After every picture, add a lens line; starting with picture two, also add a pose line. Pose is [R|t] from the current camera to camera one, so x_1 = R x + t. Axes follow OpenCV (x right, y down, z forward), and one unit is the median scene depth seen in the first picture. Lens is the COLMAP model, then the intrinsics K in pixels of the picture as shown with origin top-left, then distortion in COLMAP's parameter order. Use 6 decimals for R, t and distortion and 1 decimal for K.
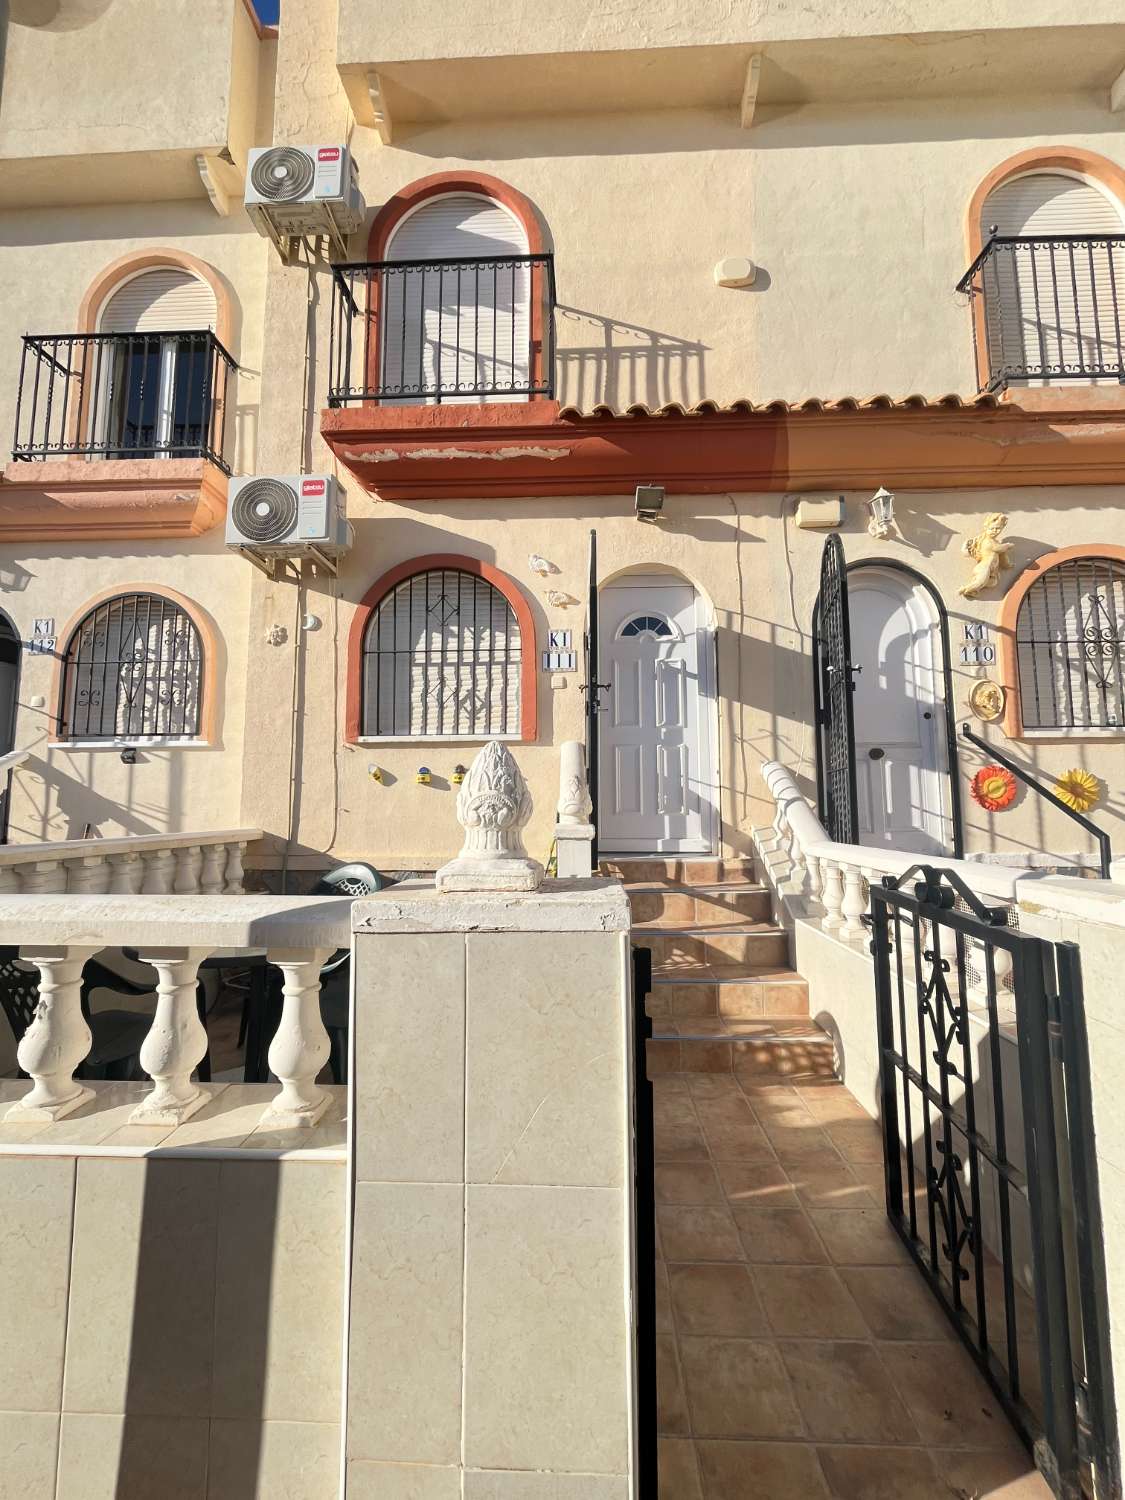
lens RADIAL K [[608.2, 0, 561.6], [0, 608.2, 748.4], [0, 0, 1]] dist [-0.003053, -0.000623]
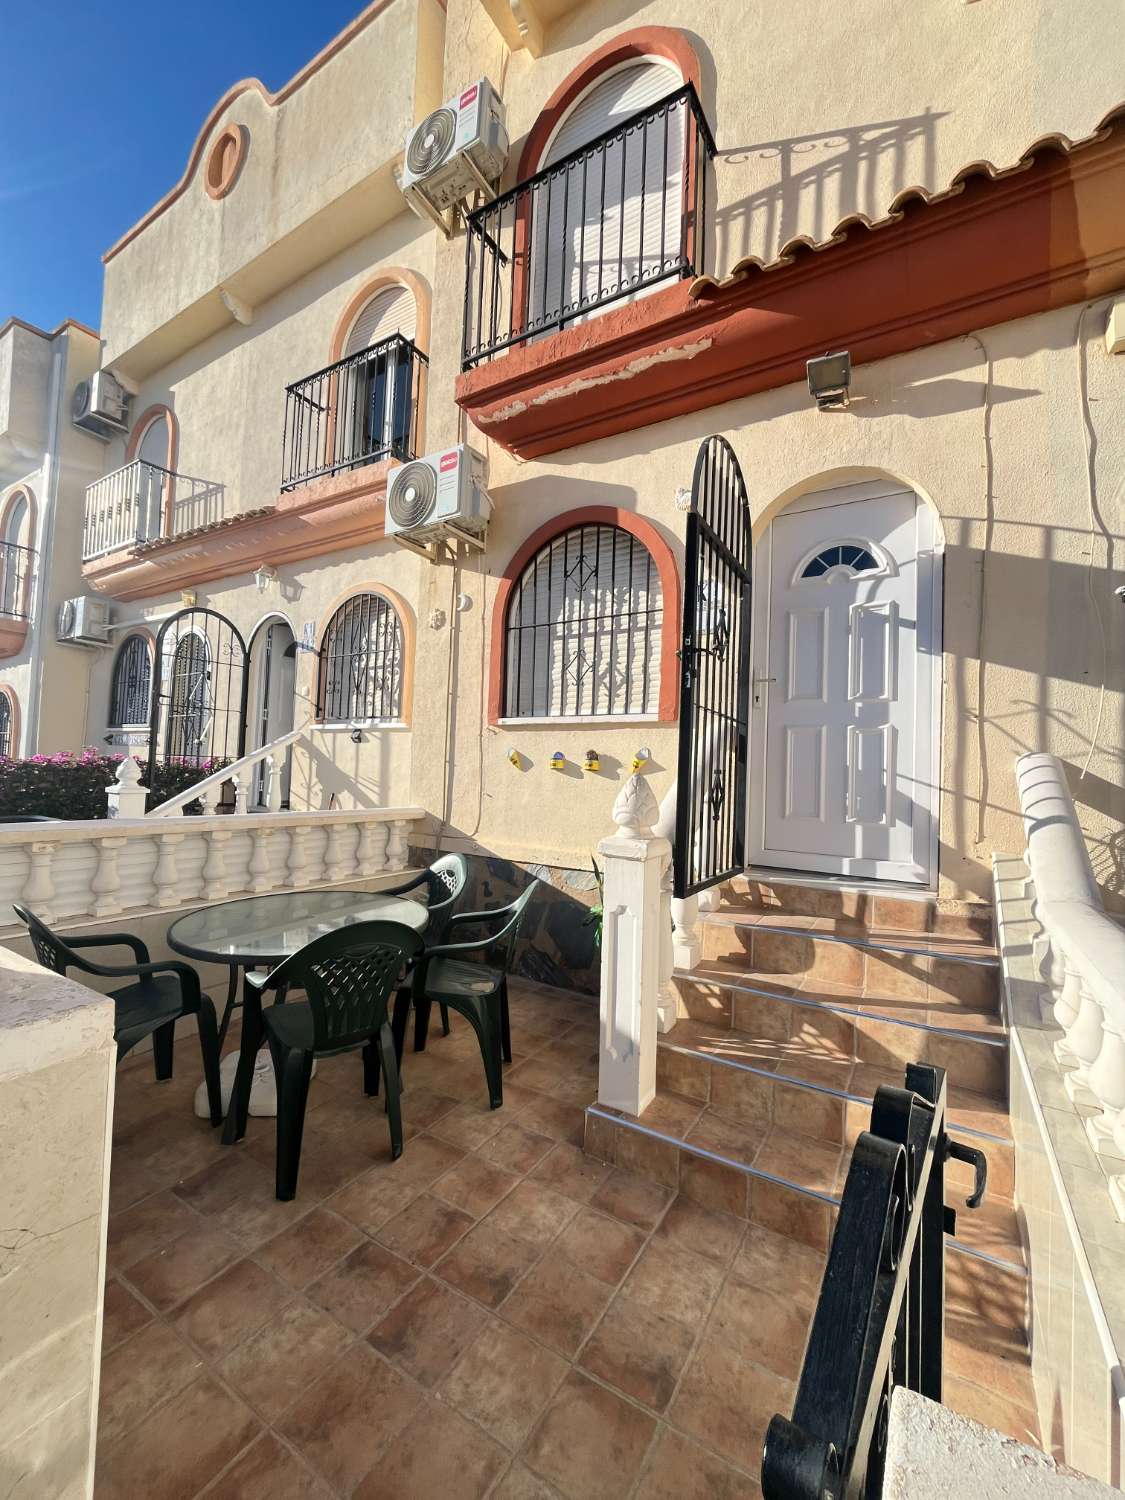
lens RADIAL K [[608.2, 0, 563.5], [0, 608.2, 747.9], [0, 0, 1]] dist [-0.003053, -0.000623]
pose [[0.871308, 0.013853, -0.490541, 0.217668], [0.008256, 0.999046, 0.042878, -0.013117], [0.490667, -0.041409, 0.870363, 0.214013]]
